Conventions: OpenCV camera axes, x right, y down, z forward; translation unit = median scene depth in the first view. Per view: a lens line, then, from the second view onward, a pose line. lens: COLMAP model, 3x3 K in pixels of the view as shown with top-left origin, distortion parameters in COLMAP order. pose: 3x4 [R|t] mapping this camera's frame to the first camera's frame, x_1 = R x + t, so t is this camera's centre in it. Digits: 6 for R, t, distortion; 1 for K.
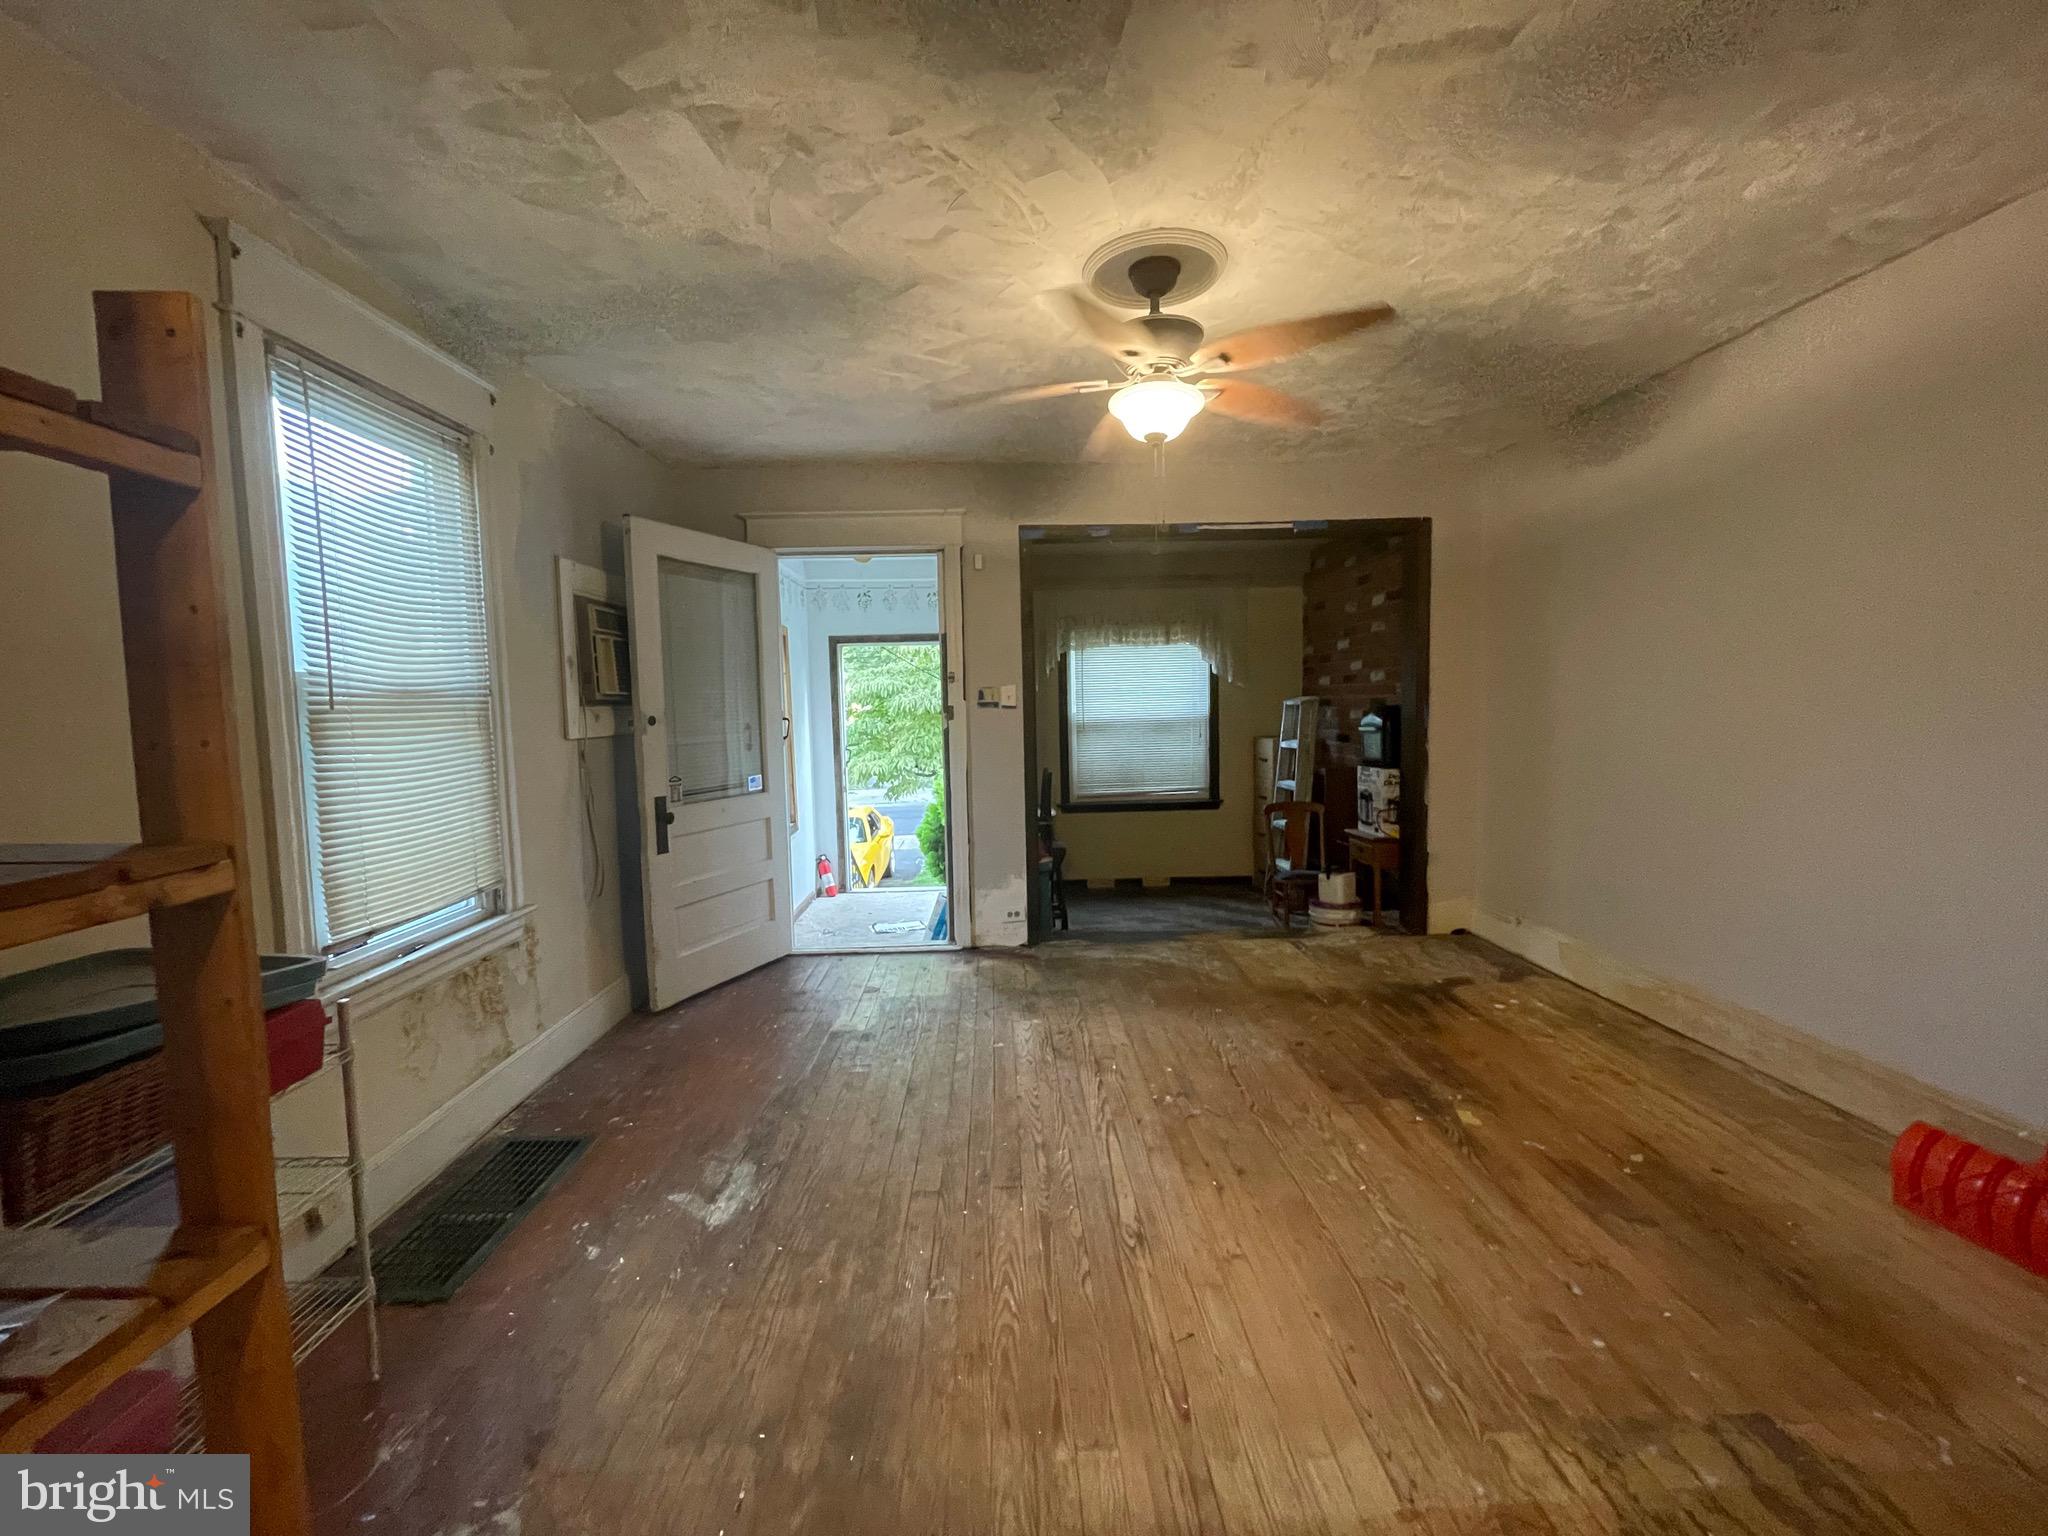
lens RADIAL K [[828.7, 0, 1021.4], [0, 828.7, 766.6], [0, 0, 1]] dist [-0.002676, 0.000669]
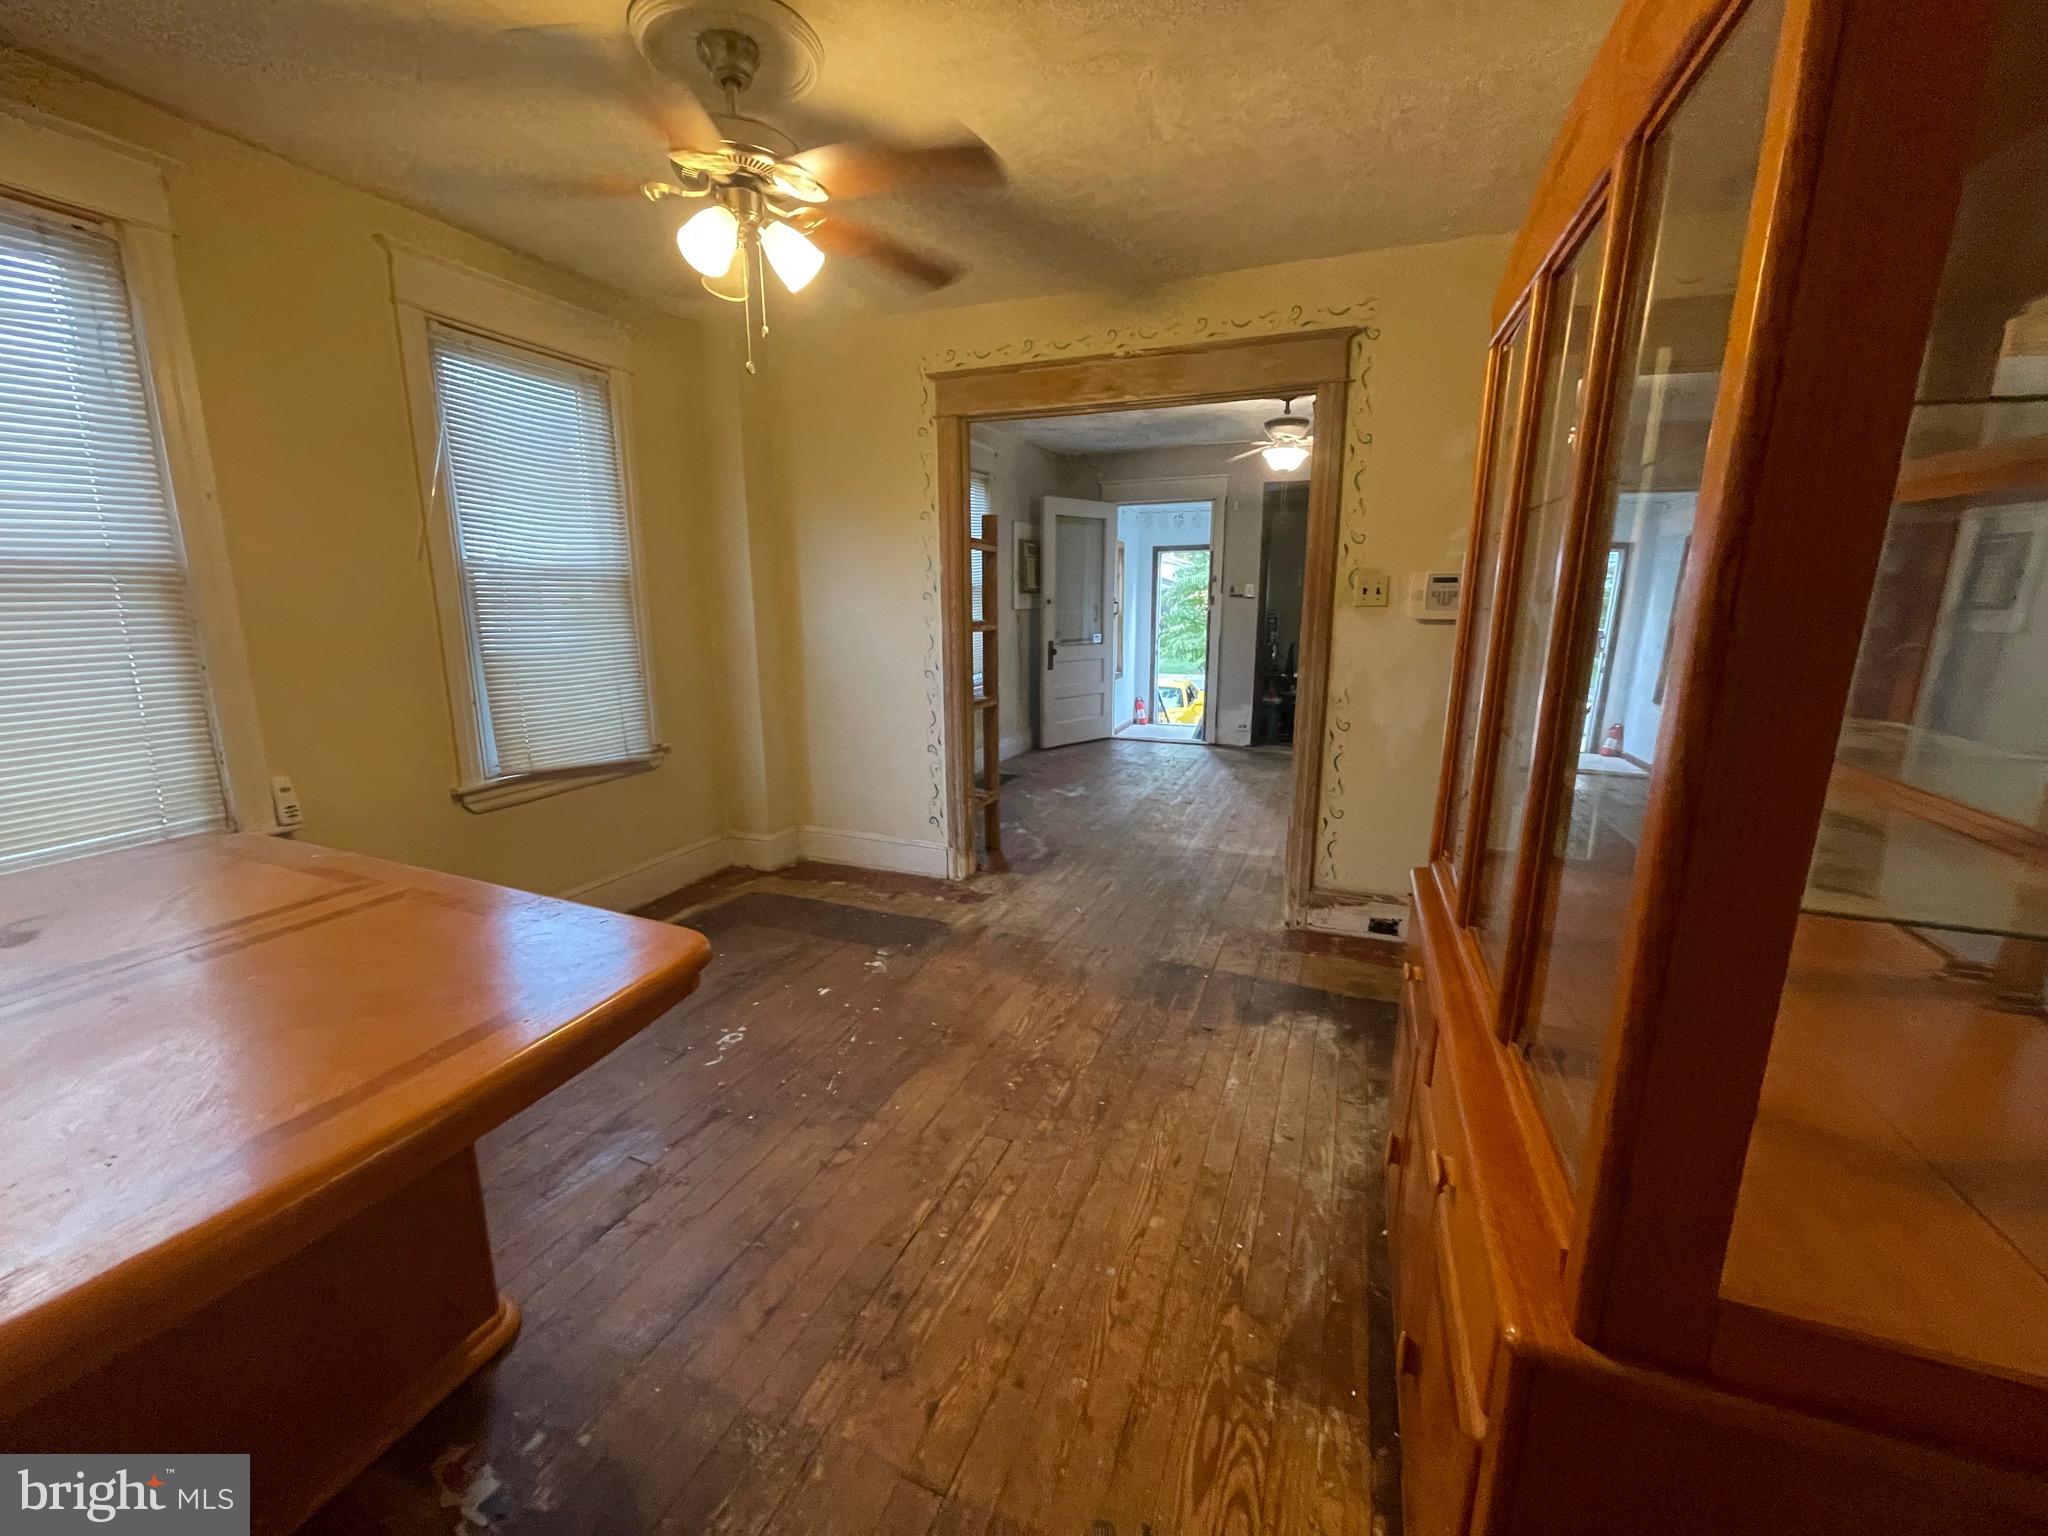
lens RADIAL K [[828.7, 0, 1020.2], [0, 828.7, 775.1], [0, 0, 1]] dist [-0.002676, 0.000669]
pose [[0.916194, 0.100184, -0.388011, 0.255187], [-0.044845, 0.987796, 0.149156, 0.052523], [0.398219, -0.119256, 0.909505, -0.745717]]
